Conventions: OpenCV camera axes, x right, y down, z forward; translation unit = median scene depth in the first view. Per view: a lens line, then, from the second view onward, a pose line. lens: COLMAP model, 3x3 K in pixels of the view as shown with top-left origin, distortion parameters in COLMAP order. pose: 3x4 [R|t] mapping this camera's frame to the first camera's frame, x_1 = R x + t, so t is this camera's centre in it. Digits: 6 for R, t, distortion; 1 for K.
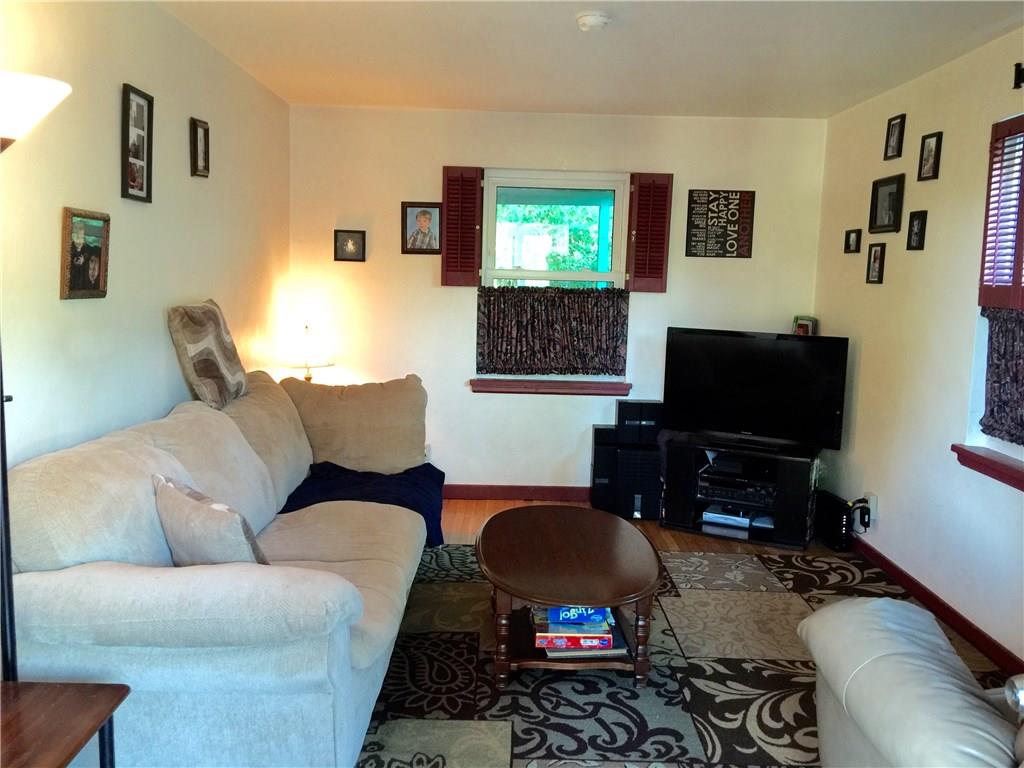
lens RADIAL K [[852.2, 0, 525.1], [0, 852.2, 370.6], [0, 0, 1]] dist [0.092326, -0.131513]
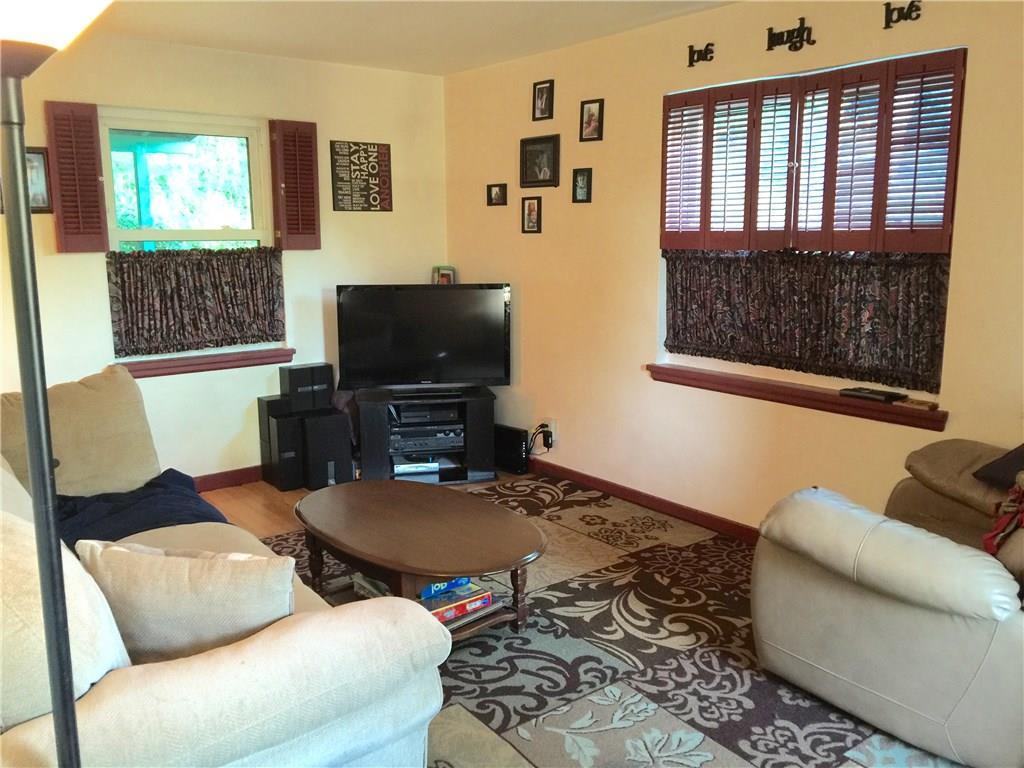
lens RADIAL K [[852.2, 0, 525.1], [0, 852.2, 370.6], [0, 0, 1]] dist [0.092326, -0.131513]
pose [[0.801396, -0.131768, 0.583440, -0.244966], [0.098066, 0.991178, 0.089153, -0.021252], [-0.590041, -0.014231, 0.807248, 0.095517]]
